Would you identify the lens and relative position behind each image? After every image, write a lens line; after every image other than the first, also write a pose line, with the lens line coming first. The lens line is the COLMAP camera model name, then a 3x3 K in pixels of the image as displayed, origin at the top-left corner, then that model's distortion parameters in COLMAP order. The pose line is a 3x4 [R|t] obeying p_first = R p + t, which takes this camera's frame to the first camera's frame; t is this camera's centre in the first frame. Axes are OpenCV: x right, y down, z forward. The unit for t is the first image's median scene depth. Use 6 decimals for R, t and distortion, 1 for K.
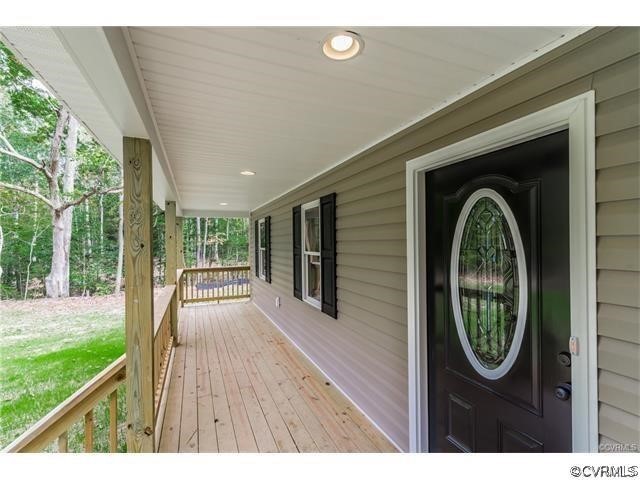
lens RADIAL K [[291.1, 0, 318.6], [0, 291.1, 242.6], [0, 0, 1]] dist [-0.000469, -0.000350]
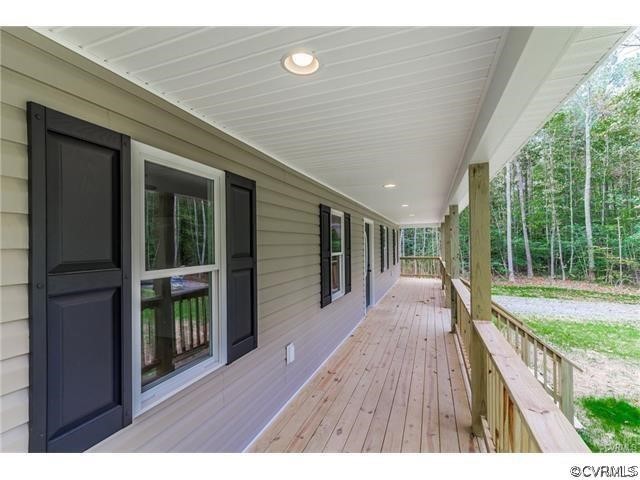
lens RADIAL K [[291.1, 0, 318.6], [0, 291.1, 242.6], [0, 0, 1]] dist [-0.000469, -0.000350]
pose [[-0.716234, 0.025704, 0.697386, -0.722379], [0.020350, 0.999666, -0.015944, 0.006127], [-0.697563, 0.002772, -0.716518, 1.725980]]
